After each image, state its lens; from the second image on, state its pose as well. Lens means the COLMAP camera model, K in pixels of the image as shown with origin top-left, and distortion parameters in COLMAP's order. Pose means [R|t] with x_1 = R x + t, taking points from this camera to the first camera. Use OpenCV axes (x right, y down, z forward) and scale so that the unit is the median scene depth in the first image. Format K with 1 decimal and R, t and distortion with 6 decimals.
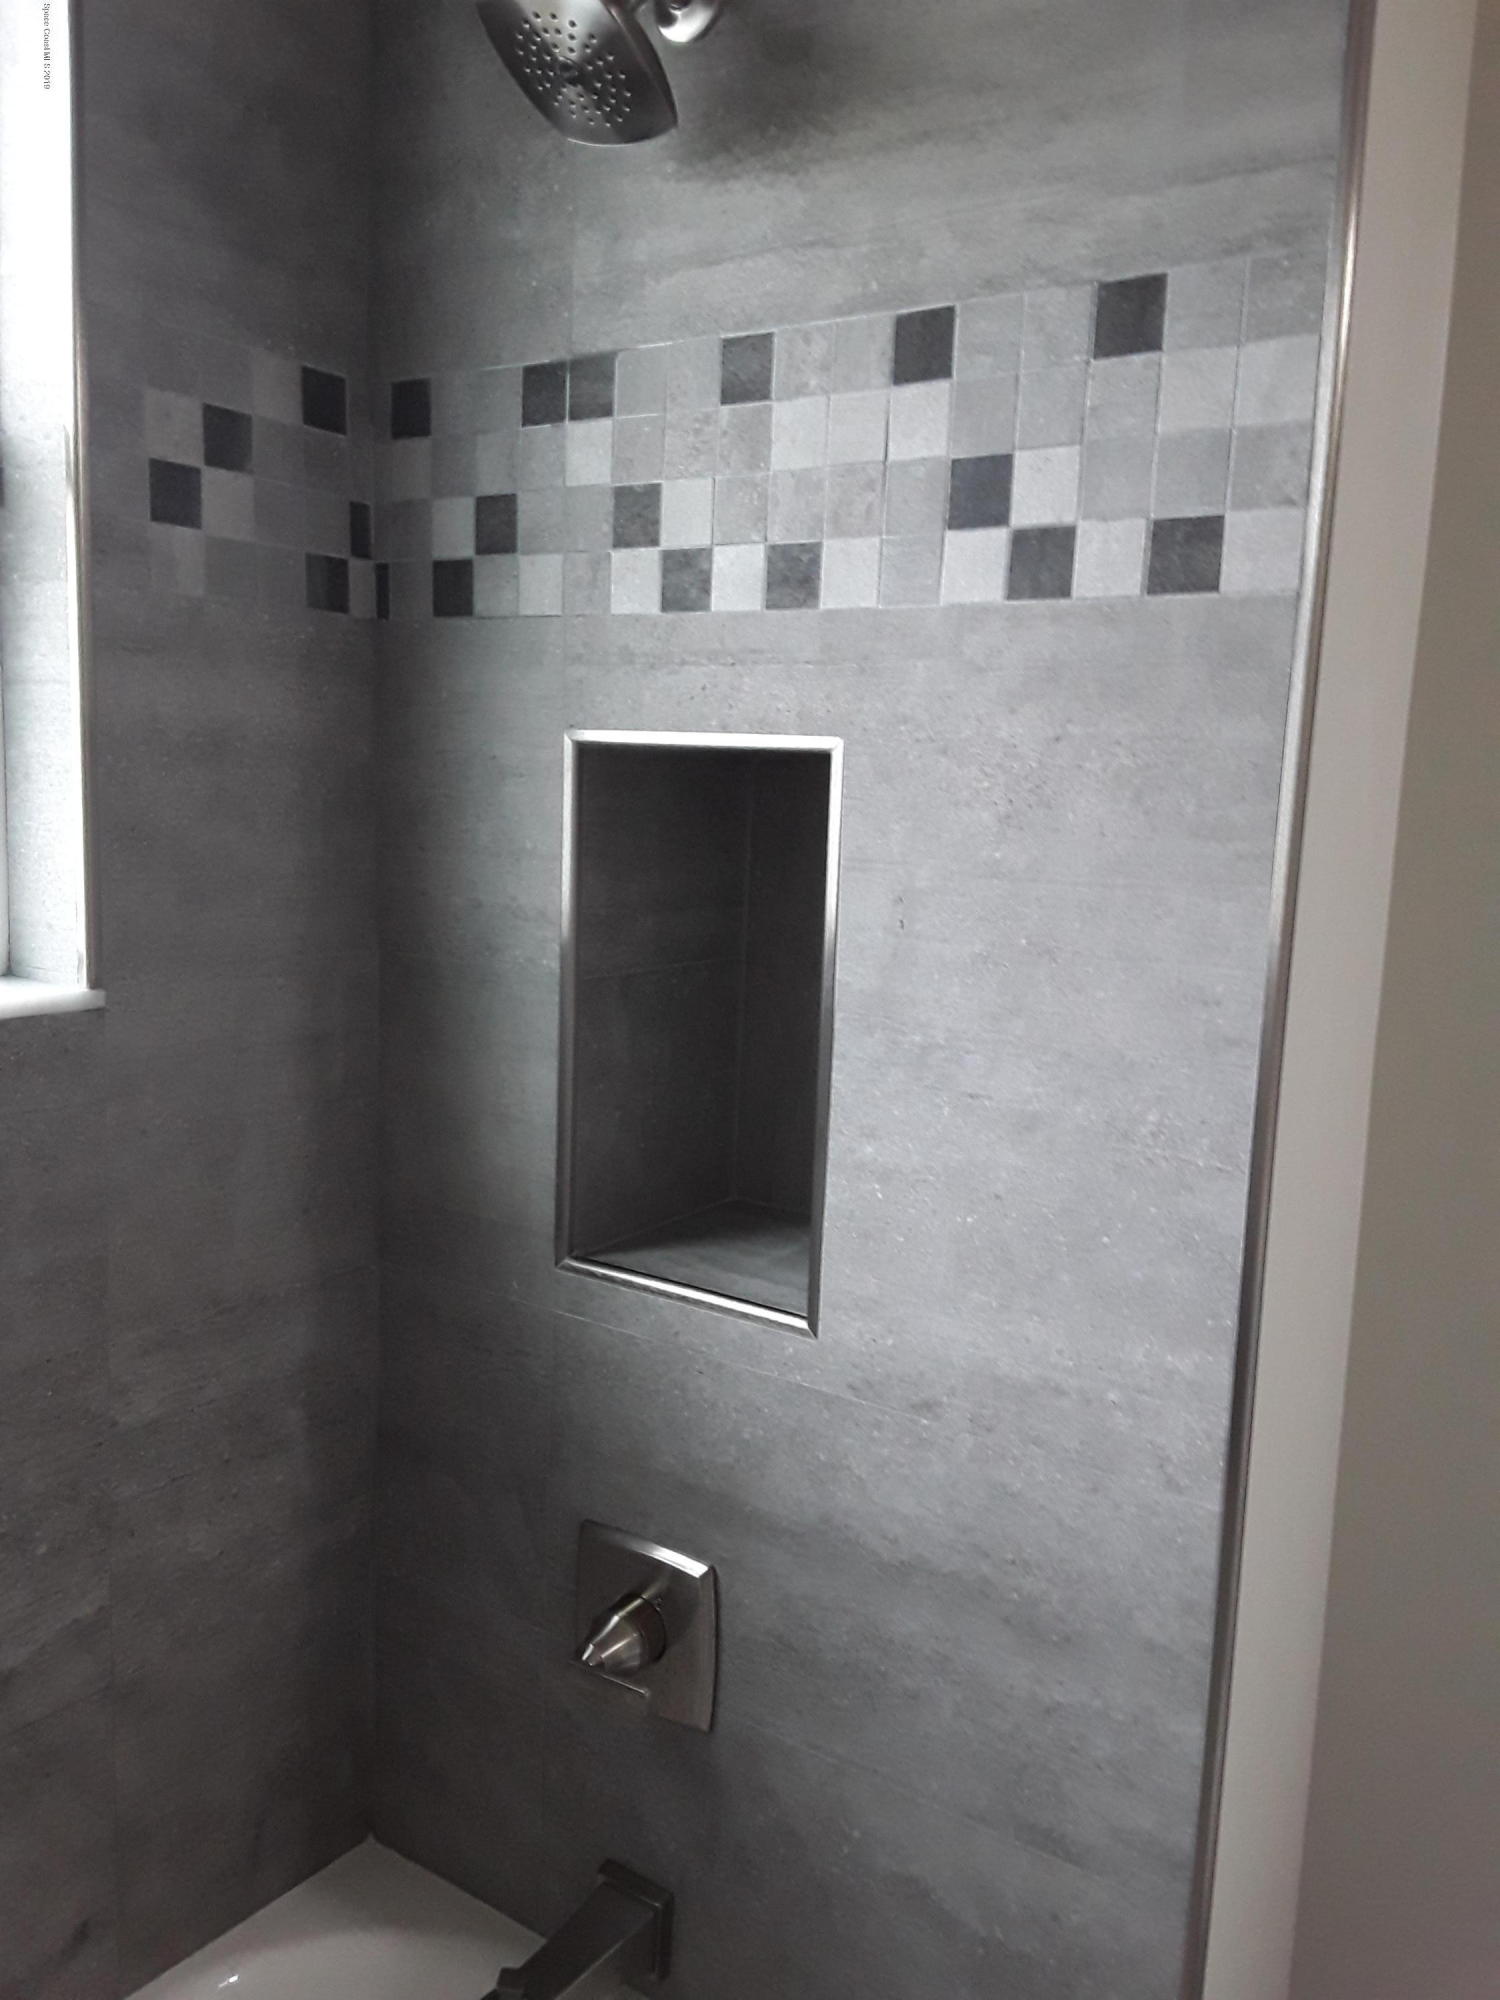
lens RADIAL K [[1631.5, 0, 751.2], [0, 1631.5, 1042.7], [0, 0, 1]] dist [0.031888, -0.005086]
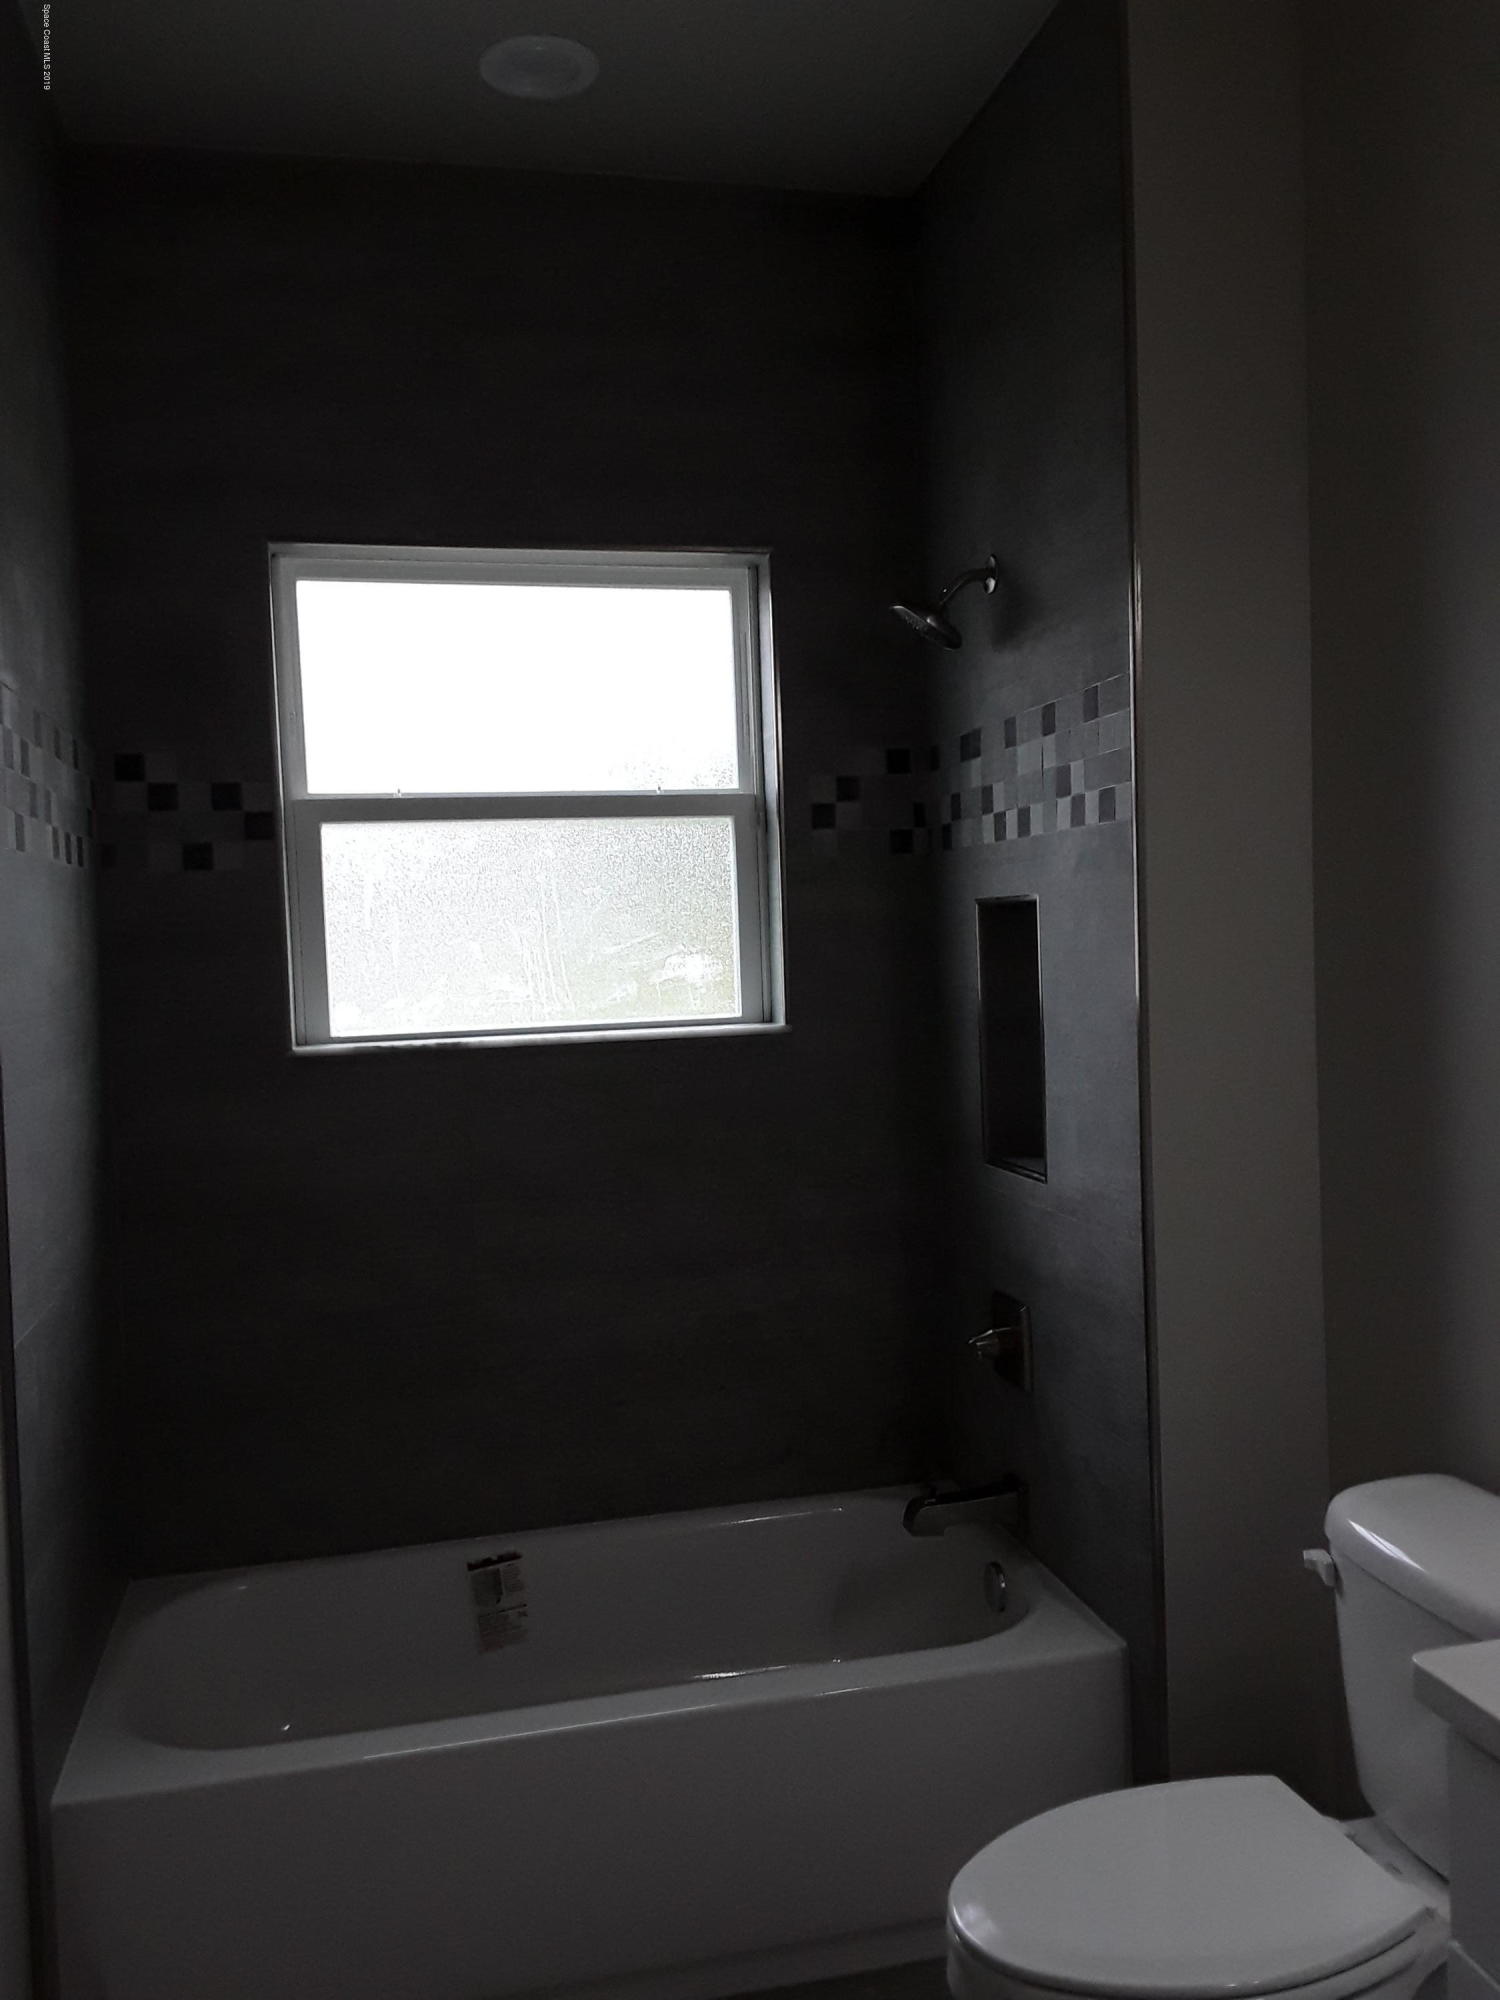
lens RADIAL K [[1618.3, 0, 750.0], [0, 1618.3, 1000.0], [0, 0, 1]] dist [0.001121, 0.000242]
pose [[0.739668, -0.043465, -0.671567, 1.122647], [-0.038967, 0.993472, -0.107217, 0.182421], [0.671843, 0.105474, 0.733145, -0.748556]]
